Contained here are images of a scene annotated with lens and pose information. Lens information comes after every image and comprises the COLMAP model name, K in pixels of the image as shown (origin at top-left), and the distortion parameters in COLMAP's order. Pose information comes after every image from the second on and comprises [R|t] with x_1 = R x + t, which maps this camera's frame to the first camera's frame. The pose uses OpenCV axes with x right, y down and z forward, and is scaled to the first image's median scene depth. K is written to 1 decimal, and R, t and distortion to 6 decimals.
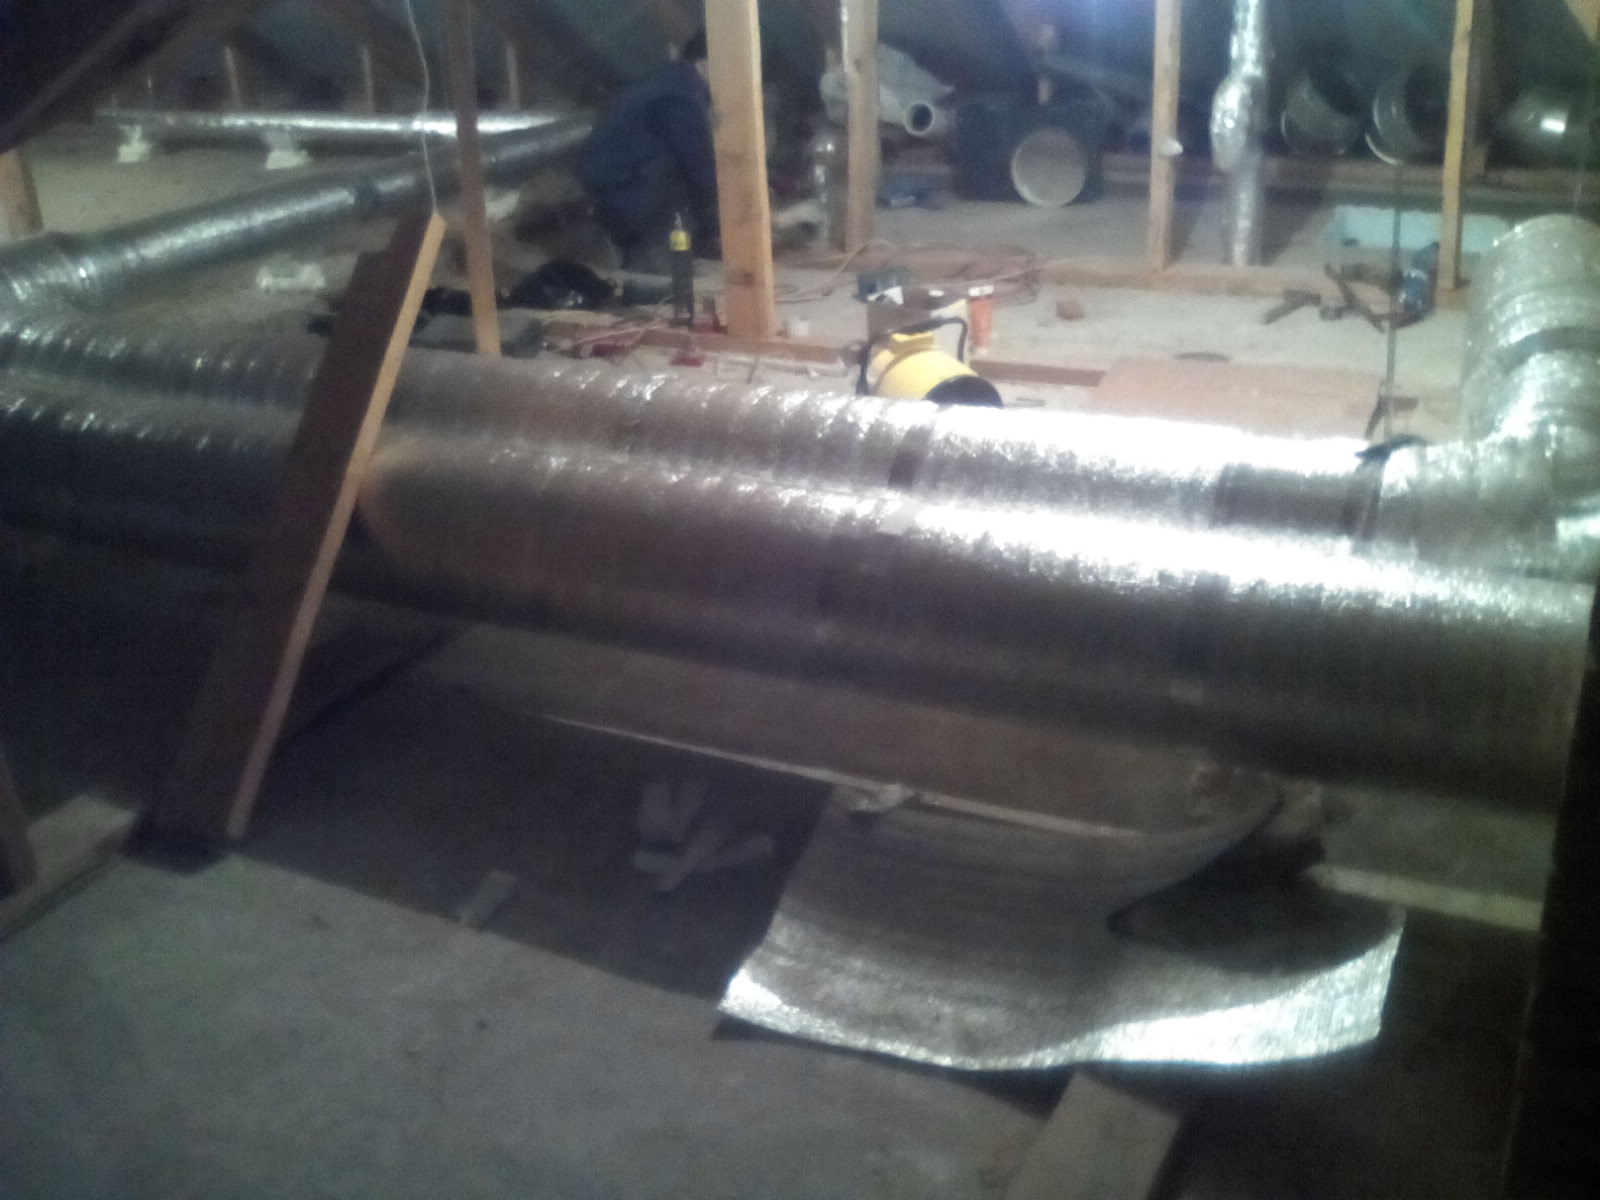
lens RADIAL K [[1803.4, 0, 800.0], [0, 1803.4, 600.0], [0, 0, 1]] dist [0.137665, -0.639415]
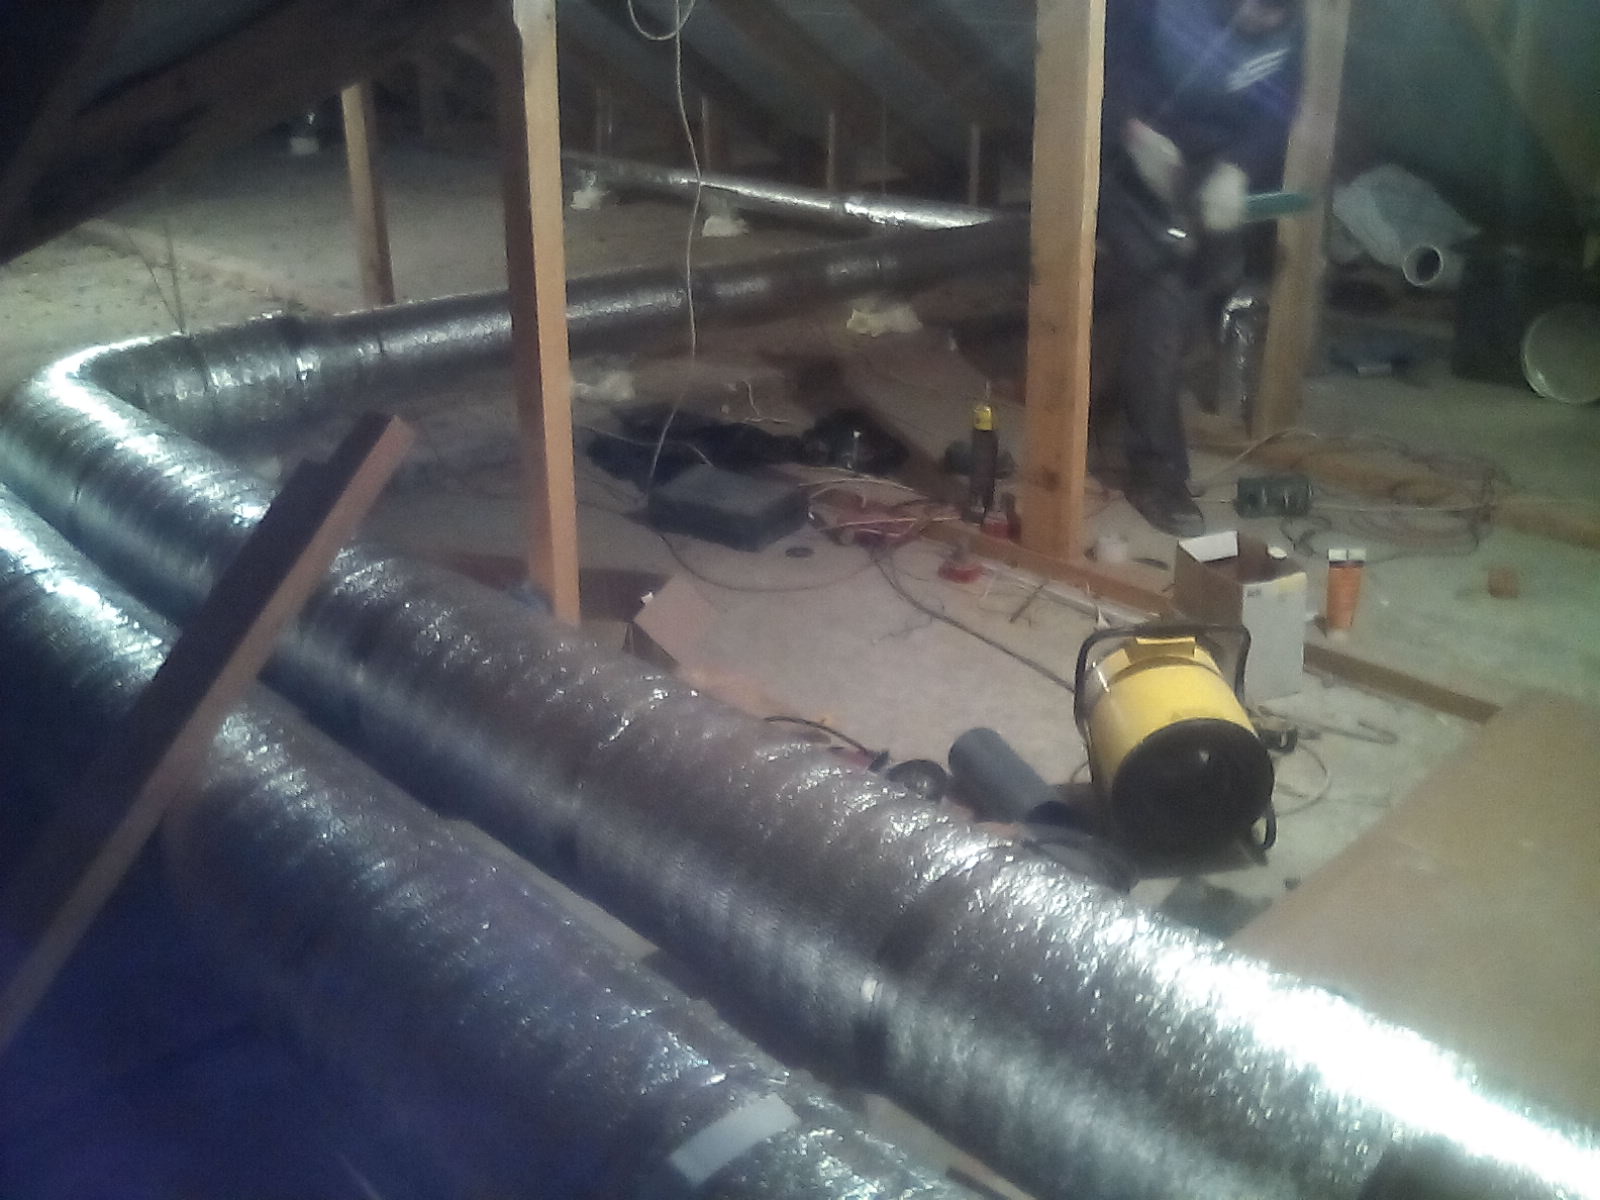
lens RADIAL K [[1803.4, 0, 800.0], [0, 1803.4, 600.0], [0, 0, 1]] dist [0.137665, -0.639415]
pose [[0.934013, 0.164046, -0.317347, 0.107839], [-0.170517, 0.985326, 0.007480, -0.102287], [0.313918, 0.047127, 0.948280, 0.220451]]
